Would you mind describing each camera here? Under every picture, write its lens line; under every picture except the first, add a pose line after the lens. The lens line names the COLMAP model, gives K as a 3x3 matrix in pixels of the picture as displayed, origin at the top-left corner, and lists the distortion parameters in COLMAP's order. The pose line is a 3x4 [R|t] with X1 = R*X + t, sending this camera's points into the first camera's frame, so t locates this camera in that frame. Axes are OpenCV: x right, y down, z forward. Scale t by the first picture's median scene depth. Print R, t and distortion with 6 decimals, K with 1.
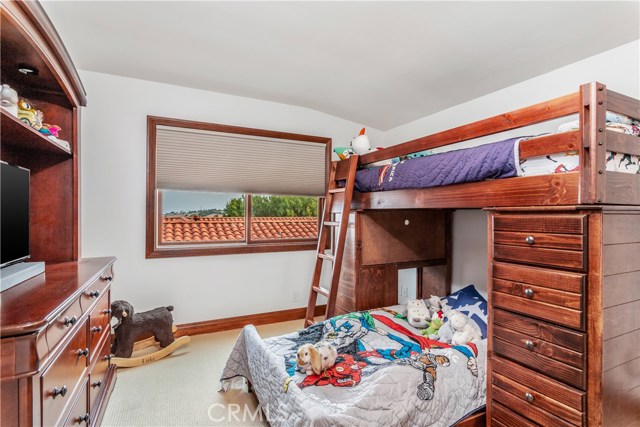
lens RADIAL K [[313.4, 0, 320.0], [0, 313.4, 214.3], [0, 0, 1]] dist [0.003183, 0.000135]
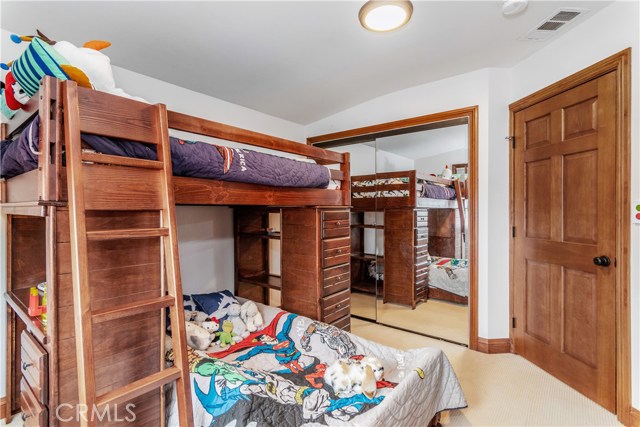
lens RADIAL K [[313.4, 0, 320.3], [0, 313.4, 211.6], [0, 0, 1]] dist [0.003183, 0.000135]
pose [[-0.427382, -0.007824, 0.904037, -0.687977], [0.002818, 0.999946, 0.009986, -0.007581], [-0.904067, 0.006815, -0.427337, 1.323200]]
